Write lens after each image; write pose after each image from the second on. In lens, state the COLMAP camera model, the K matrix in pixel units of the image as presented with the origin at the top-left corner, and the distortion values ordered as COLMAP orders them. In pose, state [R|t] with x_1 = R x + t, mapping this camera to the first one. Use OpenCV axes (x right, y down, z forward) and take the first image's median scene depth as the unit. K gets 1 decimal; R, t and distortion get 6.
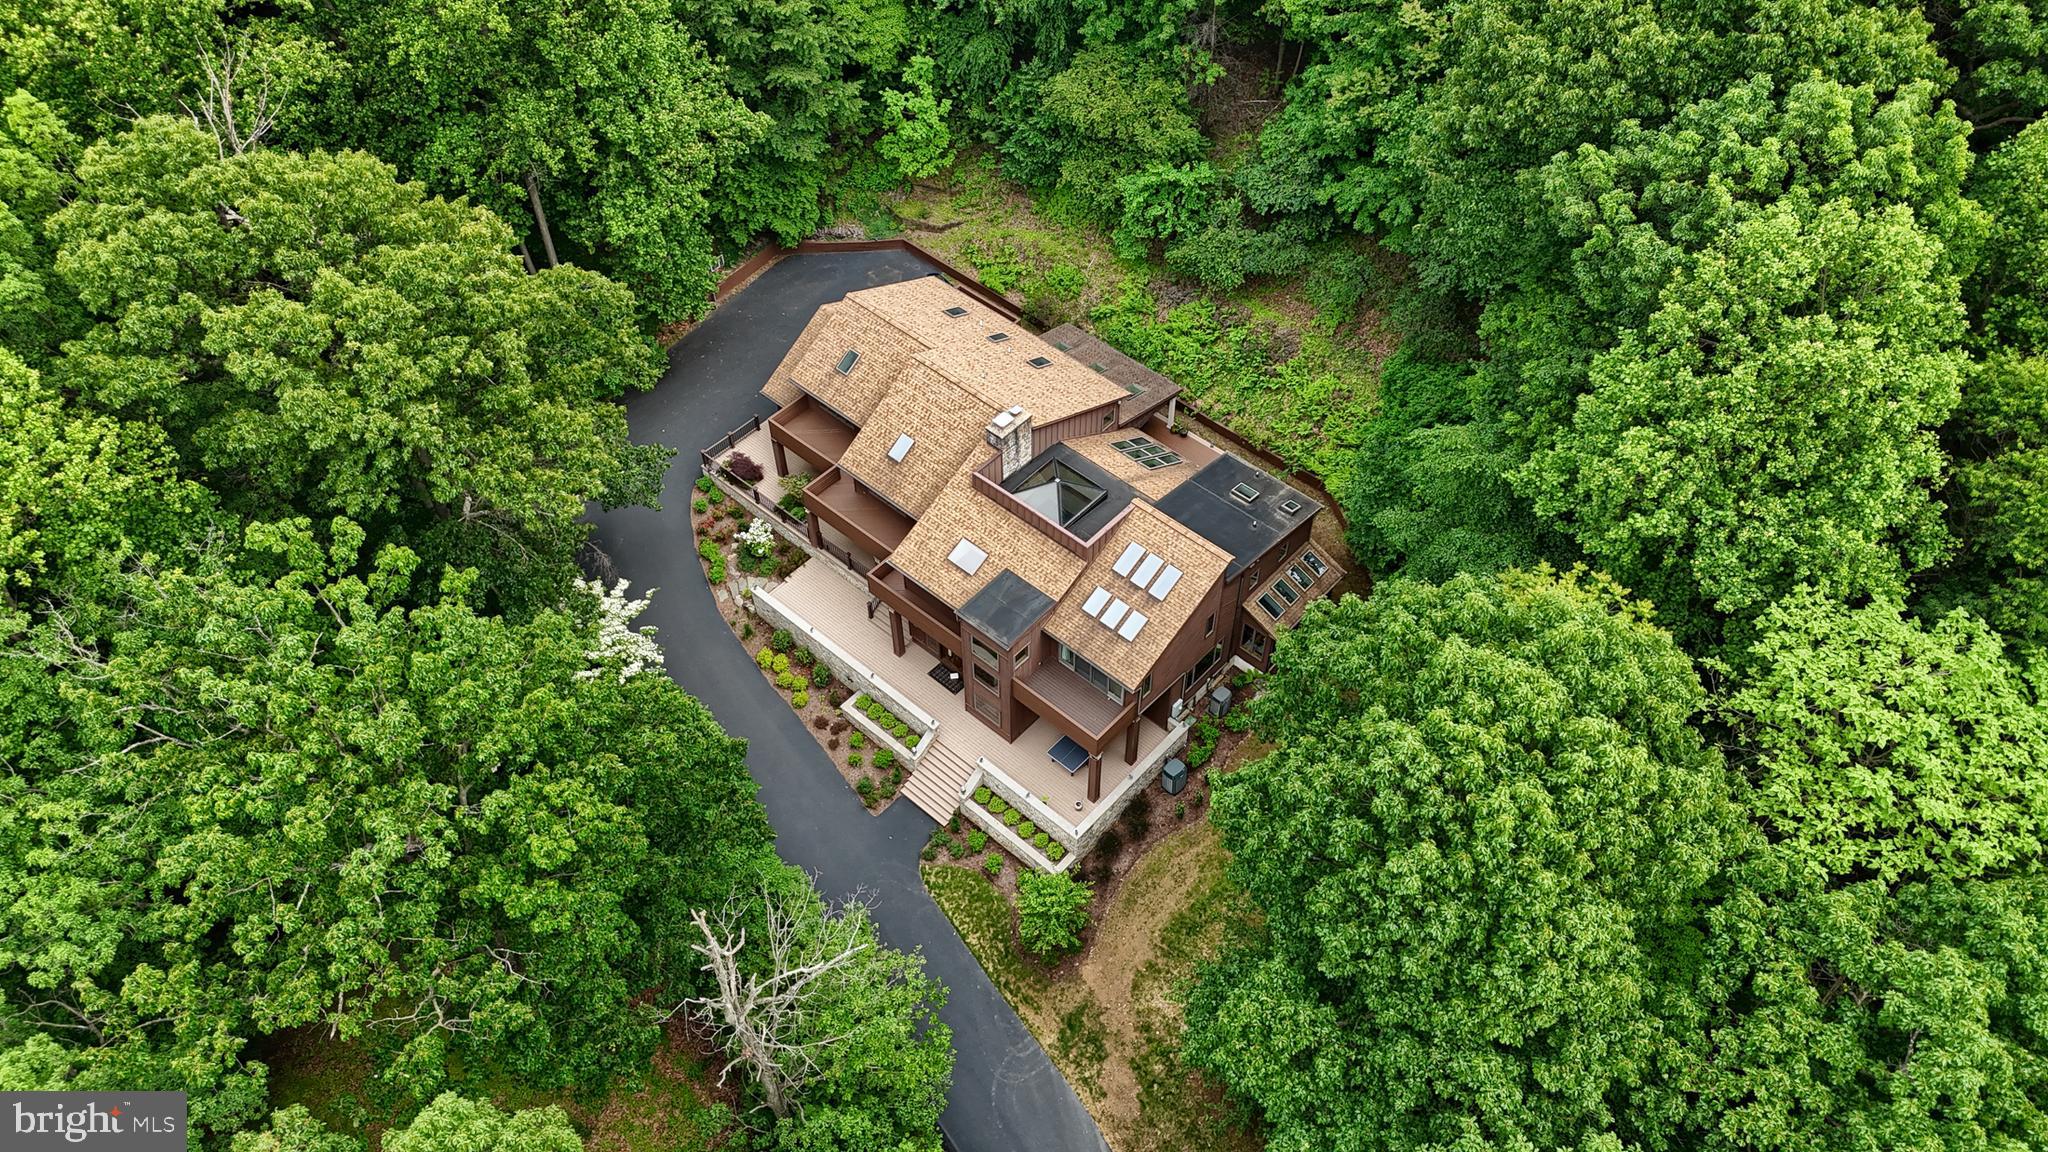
lens RADIAL K [[1530.9, 0, 1027.5], [0, 1530.9, 560.9], [0, 0, 1]] dist [0.075106, -0.055557]
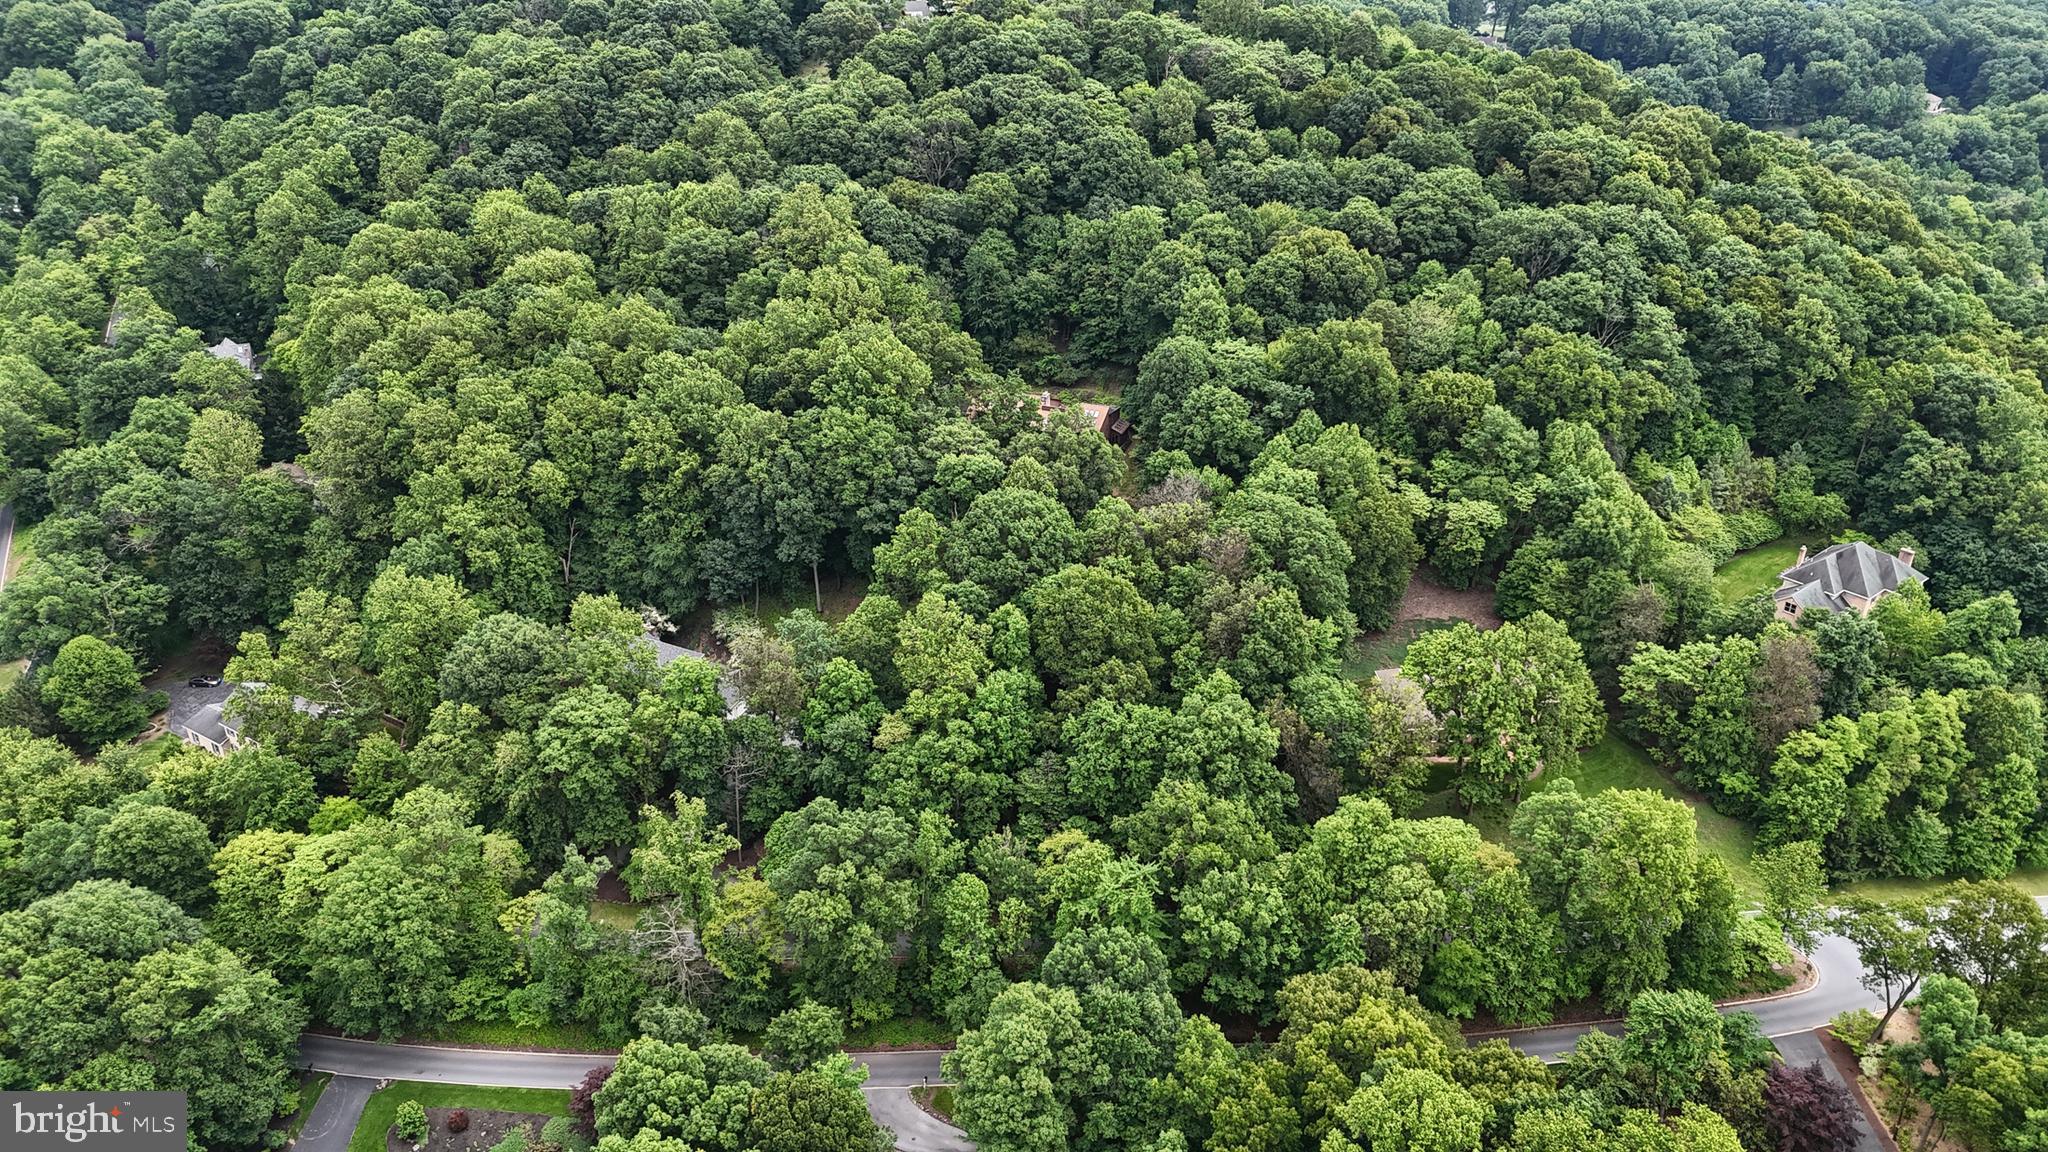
lens RADIAL K [[1530.9, 0, 1020.2], [0, 1530.9, 575.0], [0, 0, 1]] dist [0.075106, -0.055557]
pose [[0.934294, -0.165417, 0.315804, -1.464593], [0.272574, 0.902403, -0.333724, 1.709150], [-0.229779, 0.397876, 0.888199, -2.451546]]
